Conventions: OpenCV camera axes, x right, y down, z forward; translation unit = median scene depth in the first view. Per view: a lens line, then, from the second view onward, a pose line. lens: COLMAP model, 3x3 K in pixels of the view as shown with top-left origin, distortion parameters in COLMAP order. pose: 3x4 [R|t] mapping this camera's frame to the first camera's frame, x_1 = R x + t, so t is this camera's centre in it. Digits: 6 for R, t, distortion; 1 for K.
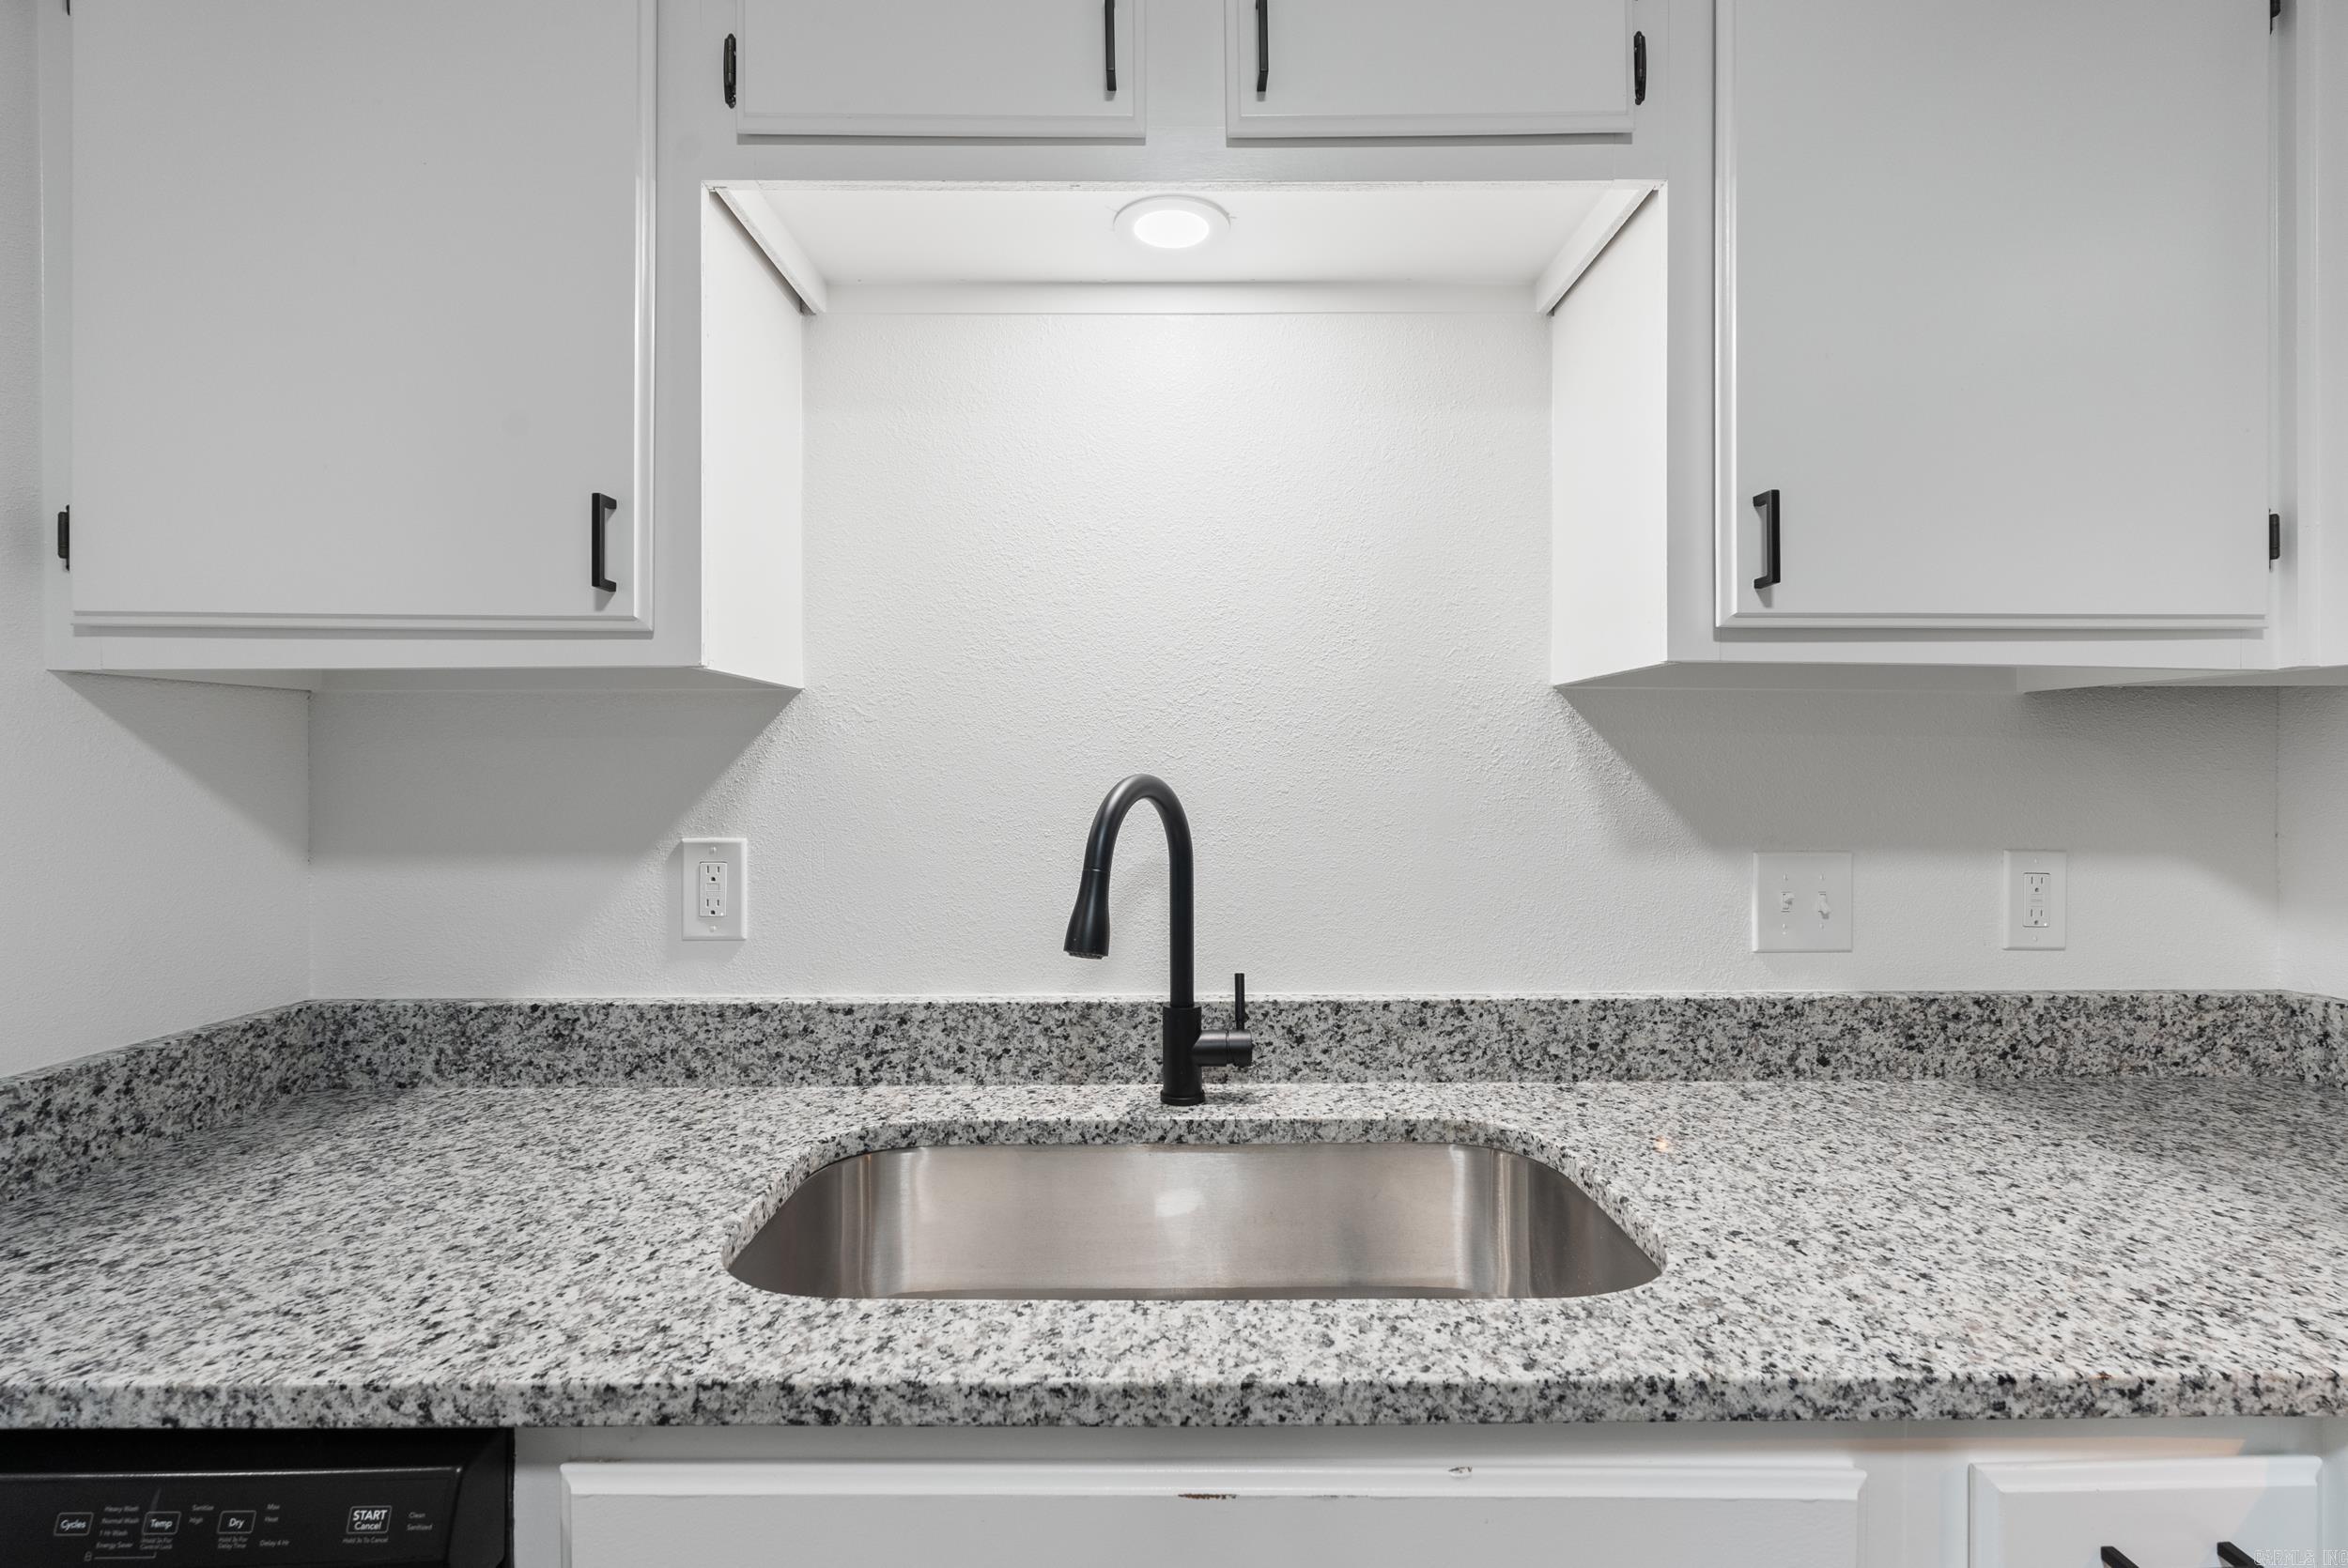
lens RADIAL K [[1037.2, 0, 1178.9], [0, 1037.2, 769.9], [0, 0, 1]] dist [-0.006236, 0.000369]
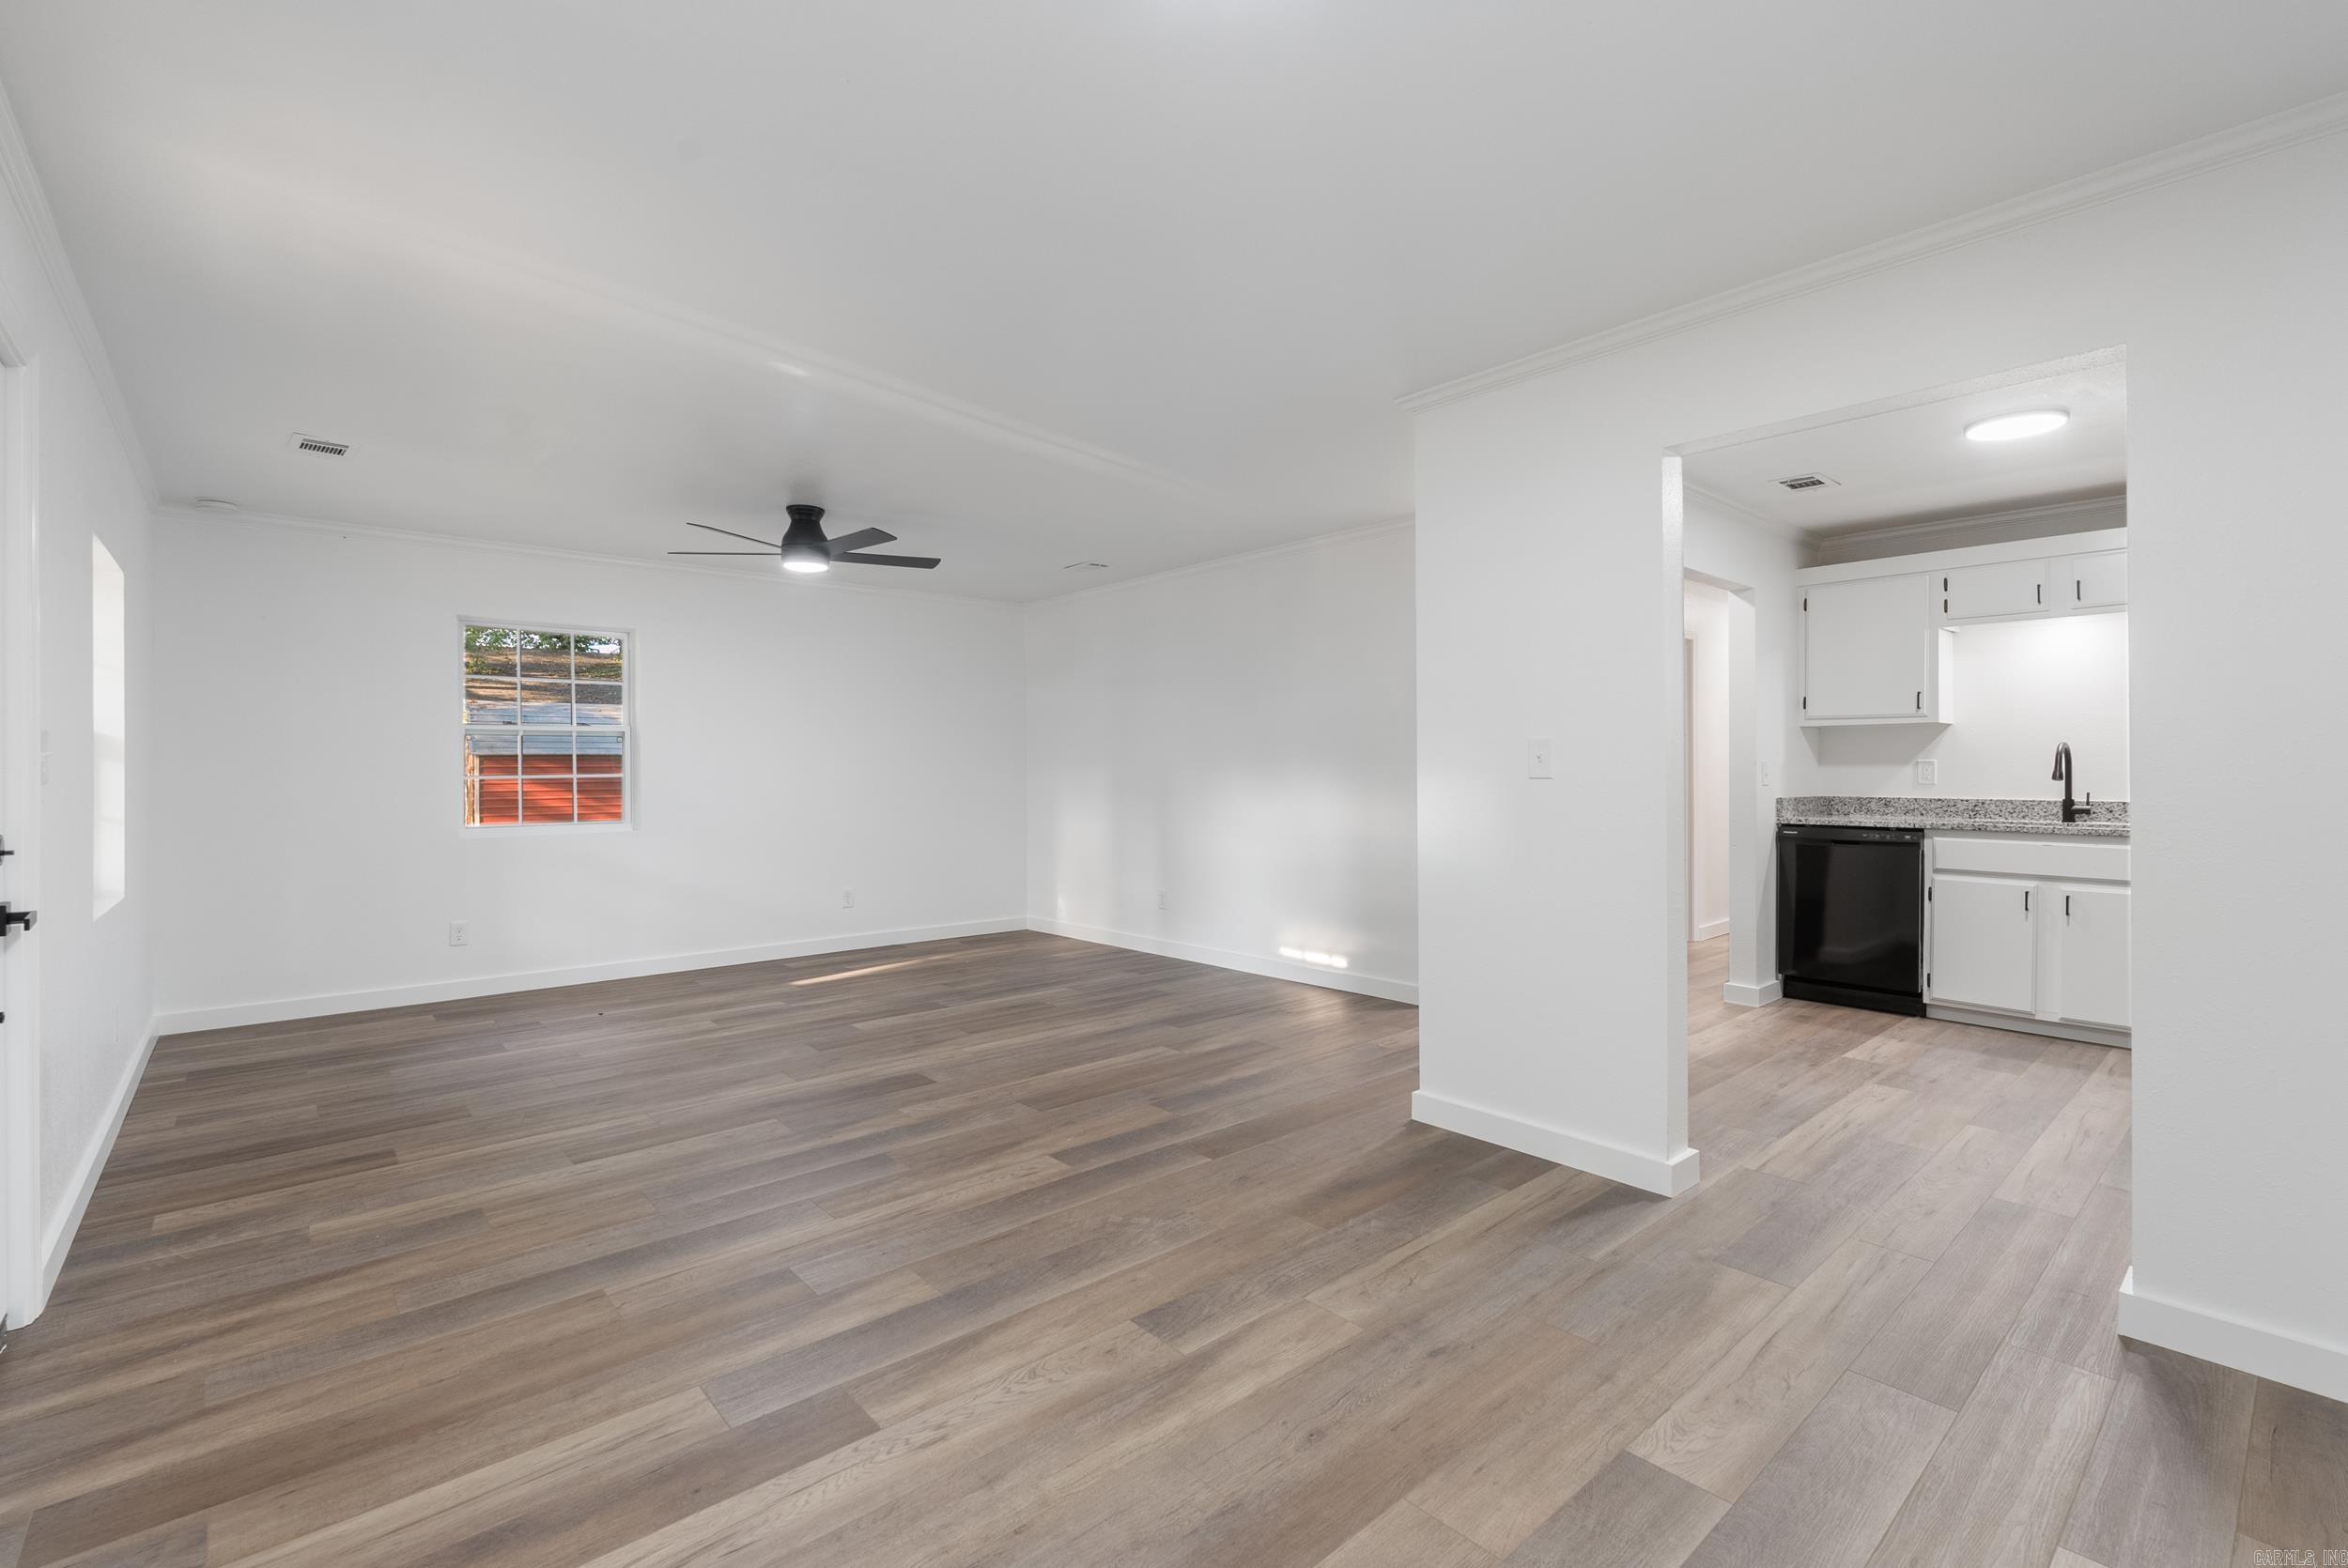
lens RADIAL K [[1037.2, 0, 1177.9], [0, 1037.2, 766.9], [0, 0, 1]] dist [-0.006236, 0.000369]
pose [[0.647623, 0.001201, -0.761960, 0.798084], [-0.000200, 0.999999, 0.001407, 0.091472], [0.761961, -0.000759, 0.647623, -4.130495]]
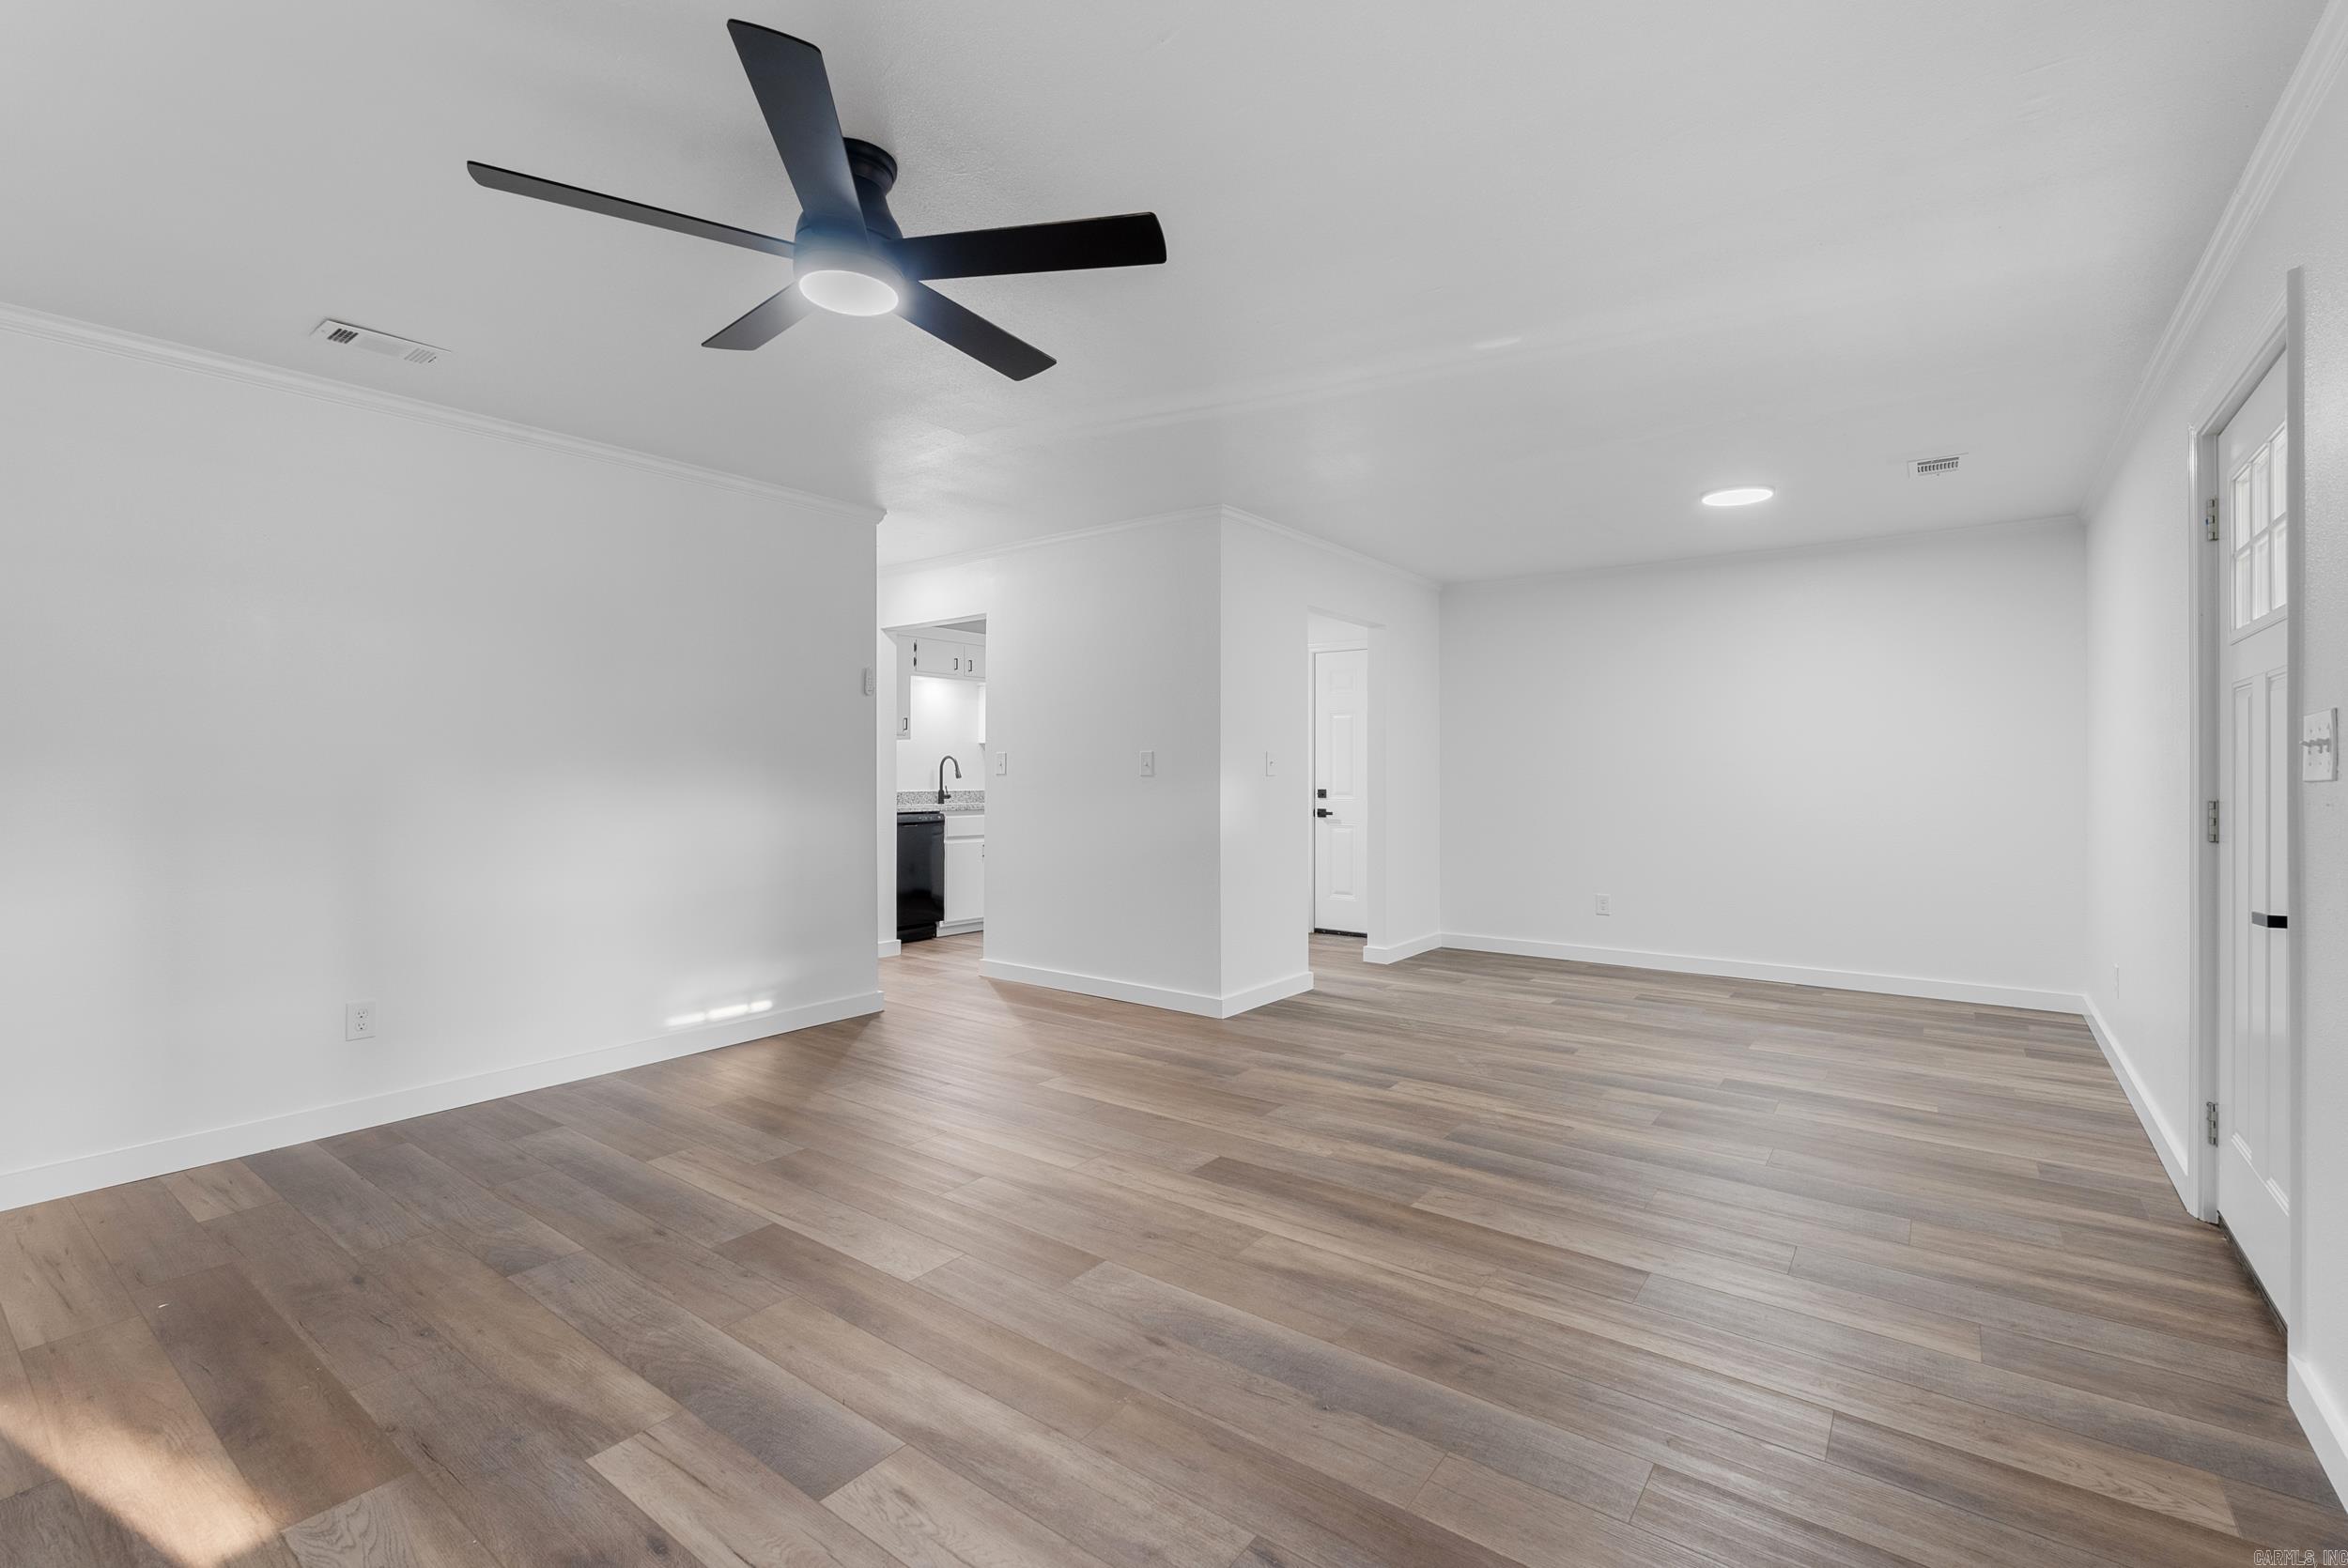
lens RADIAL K [[1037.2, 0, 1175.9], [0, 1037.2, 779.9], [0, 0, 1]] dist [-0.006236, 0.000369]
pose [[0.616406, -0.002628, 0.787424, -4.135562], [-0.001238, 0.999990, 0.004307, 0.124253], [-0.787428, -0.003629, 0.616396, -4.117757]]
